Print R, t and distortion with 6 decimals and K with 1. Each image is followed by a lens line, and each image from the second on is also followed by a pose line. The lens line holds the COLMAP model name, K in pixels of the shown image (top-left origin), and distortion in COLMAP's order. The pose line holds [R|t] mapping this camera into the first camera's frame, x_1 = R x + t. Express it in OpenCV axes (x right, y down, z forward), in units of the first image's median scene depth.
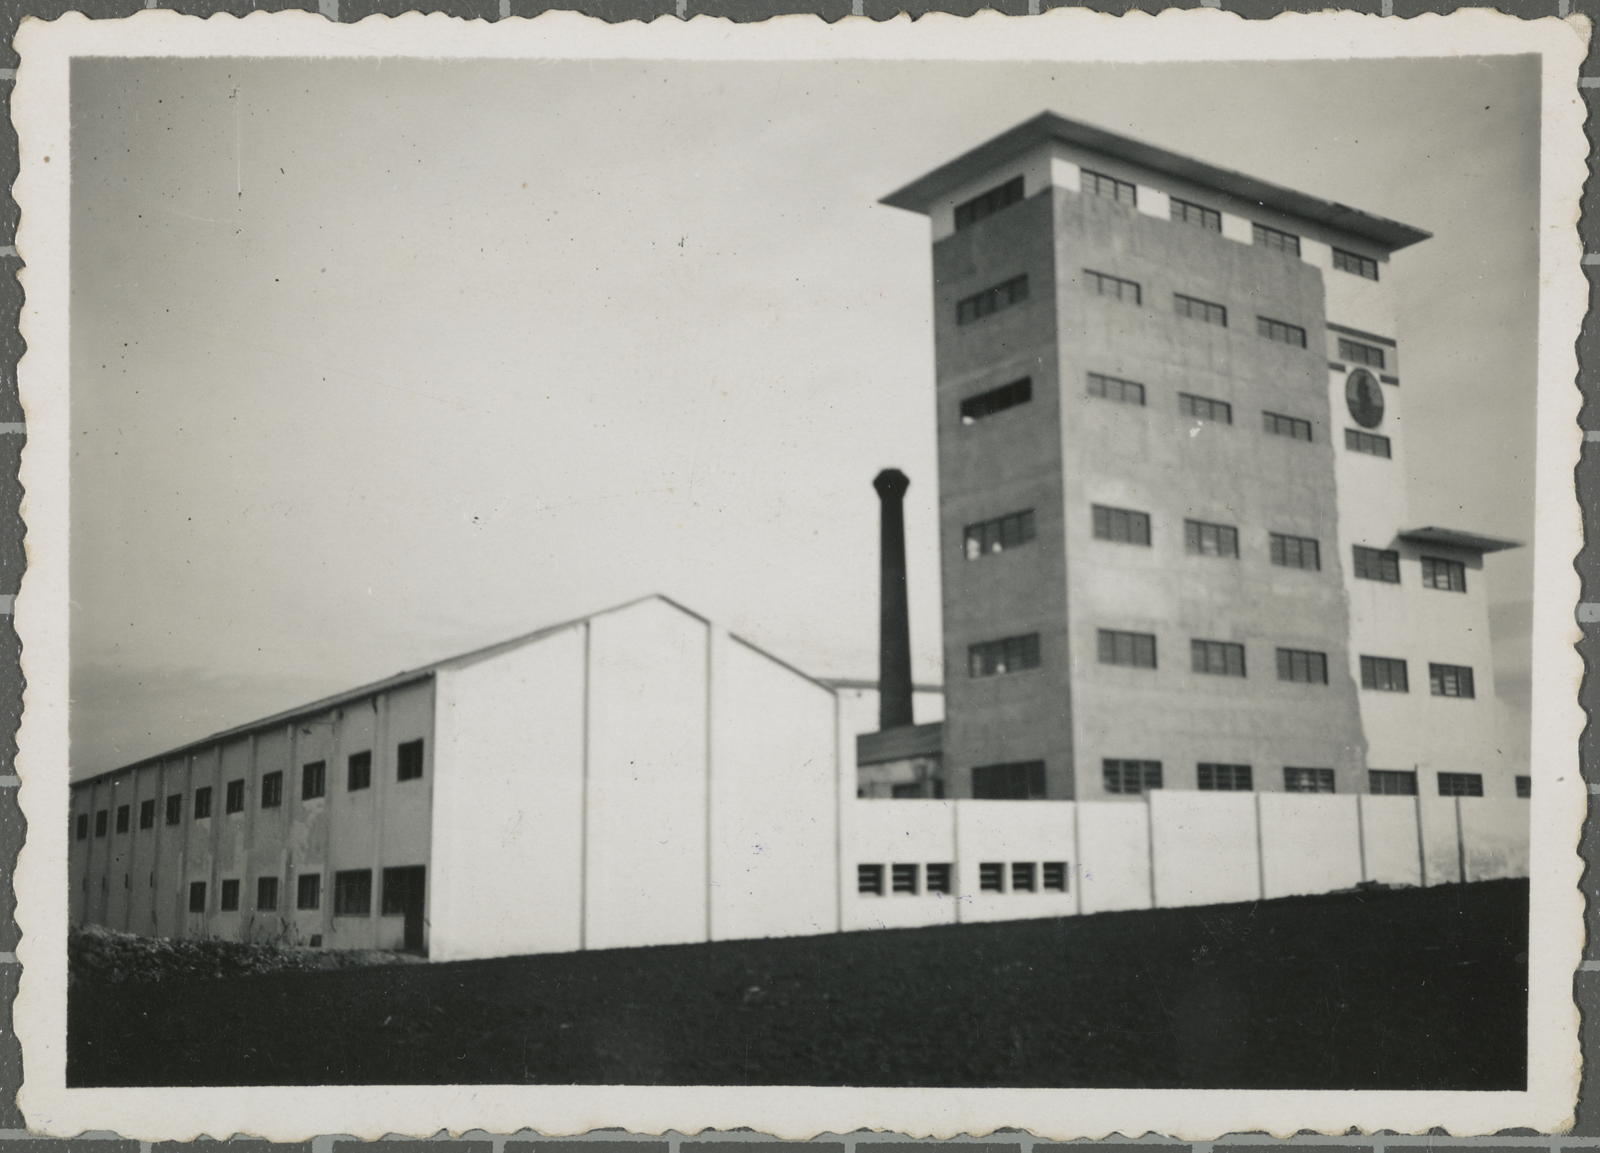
lens RADIAL K [[1765.6, 0, 801.4], [0, 1765.6, 567.7], [0, 0, 1]] dist [0.074514, 0.000000]
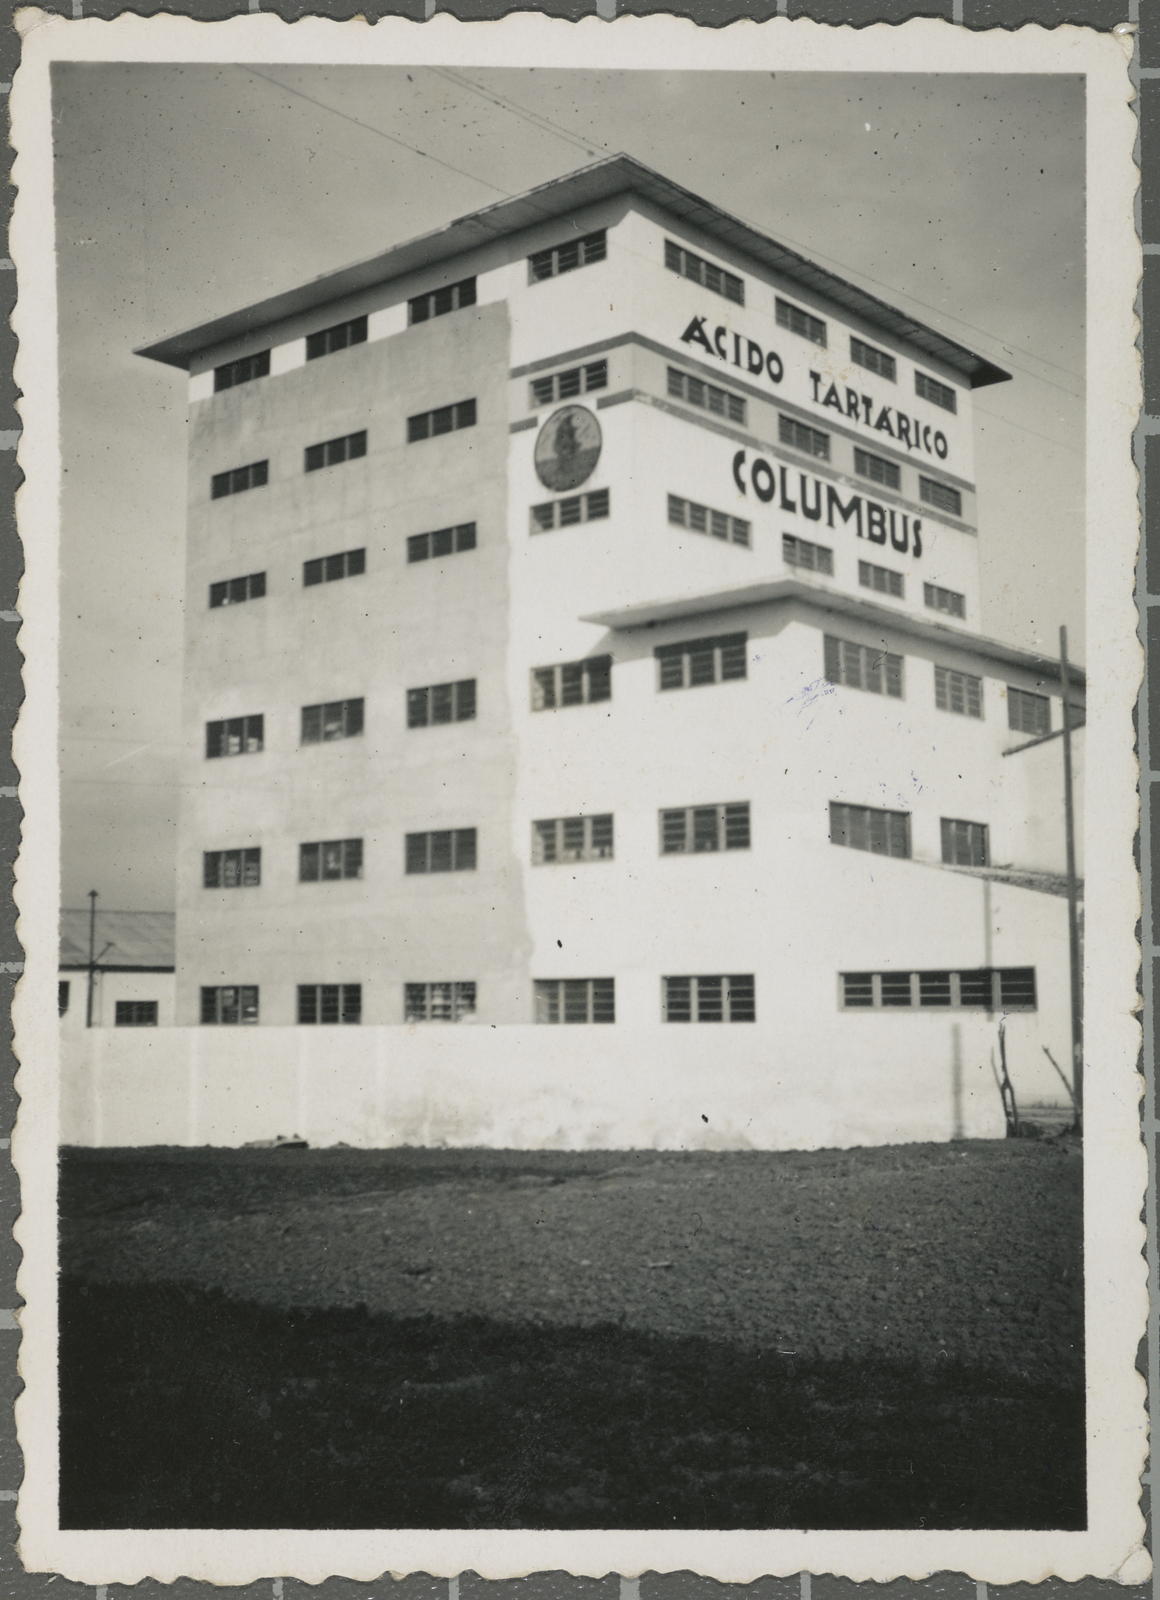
lens RADIAL K [[1765.6, 0, 594.3], [0, 1765.6, 750.7], [0, 0, 1]] dist [0.074514, 0.000000]
pose [[0.228970, -0.124639, -0.965421, 1.028166], [0.170000, 0.981648, -0.086415, 0.088509], [0.958474, -0.144335, 0.245957, 0.863035]]
